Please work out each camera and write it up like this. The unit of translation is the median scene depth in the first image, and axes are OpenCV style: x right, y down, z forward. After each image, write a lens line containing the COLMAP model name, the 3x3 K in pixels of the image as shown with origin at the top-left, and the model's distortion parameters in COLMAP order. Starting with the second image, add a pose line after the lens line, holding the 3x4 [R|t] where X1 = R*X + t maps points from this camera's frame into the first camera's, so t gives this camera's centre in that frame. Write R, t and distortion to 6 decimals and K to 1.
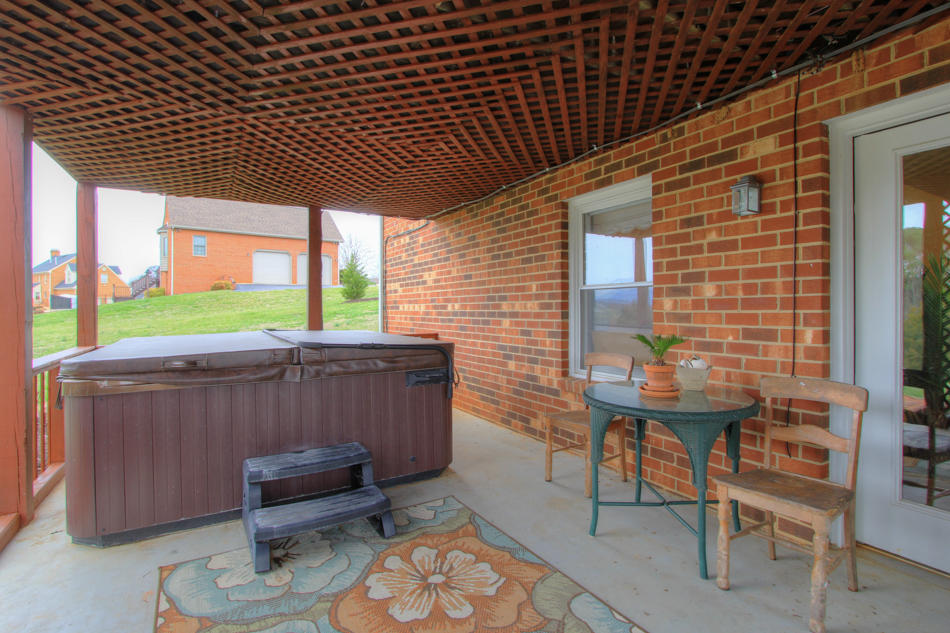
lens RADIAL K [[436.2, 0, 475.0], [0, 436.2, 316.5], [0, 0, 1]] dist [-0.000719, 0.000349]
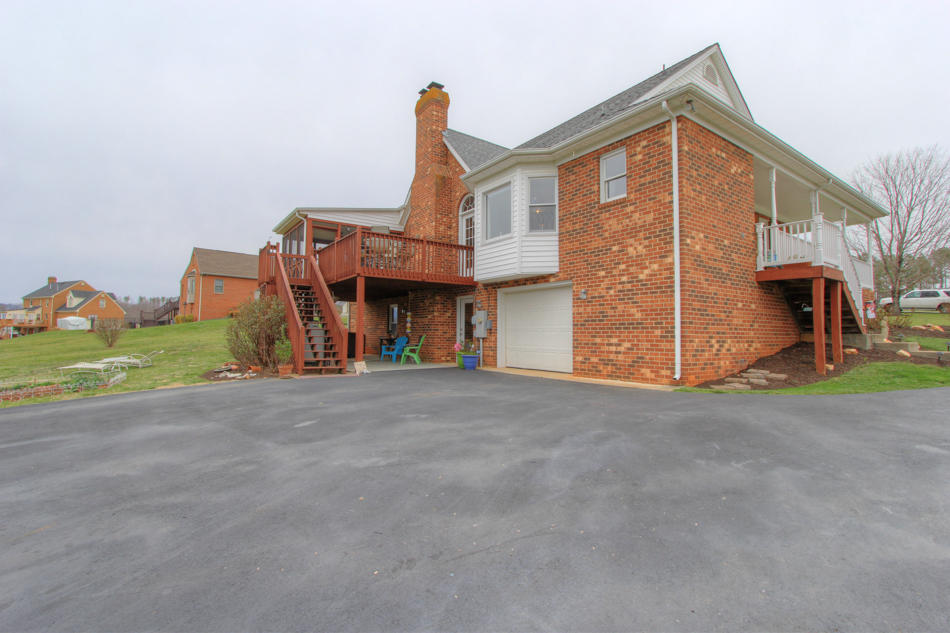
lens RADIAL K [[436.2, 0, 475.0], [0, 436.2, 316.5], [0, 0, 1]] dist [-0.000719, 0.000349]
pose [[0.997737, 0.010058, 0.066480, 0.688452], [-0.006533, 0.998571, -0.053034, 0.099076], [-0.066919, 0.052480, 0.996377, -3.208004]]
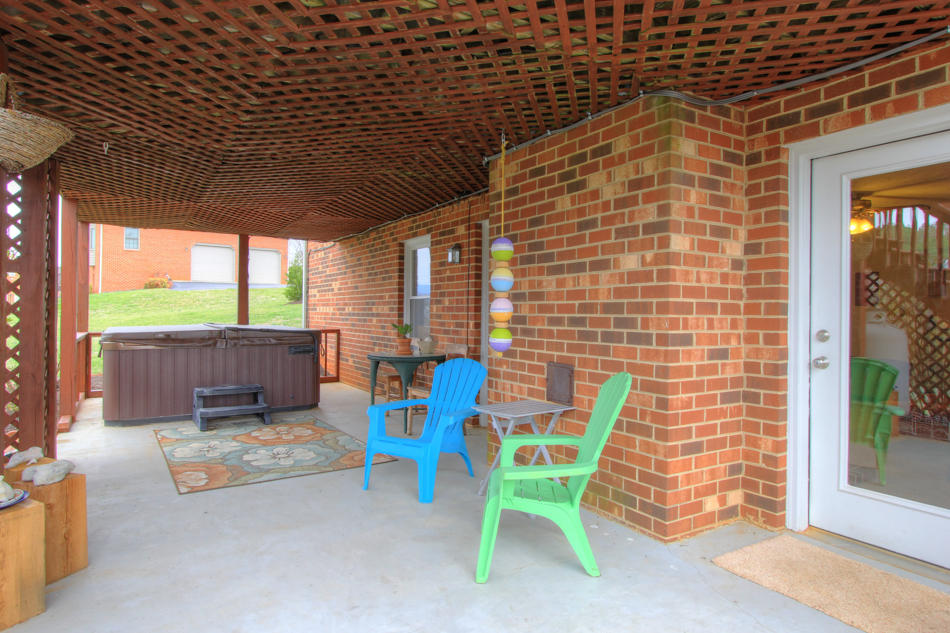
lens RADIAL K [[567.9, 0, 475.0], [0, 567.9, 316.5], [0, 0, 1]] dist [0.043136, -0.000517]
pose [[0.999893, 0.013161, -0.006307, 0.388639], [-0.013236, 0.999841, -0.011939, 0.017755], [0.006149, 0.012021, 0.999909, -0.822890]]
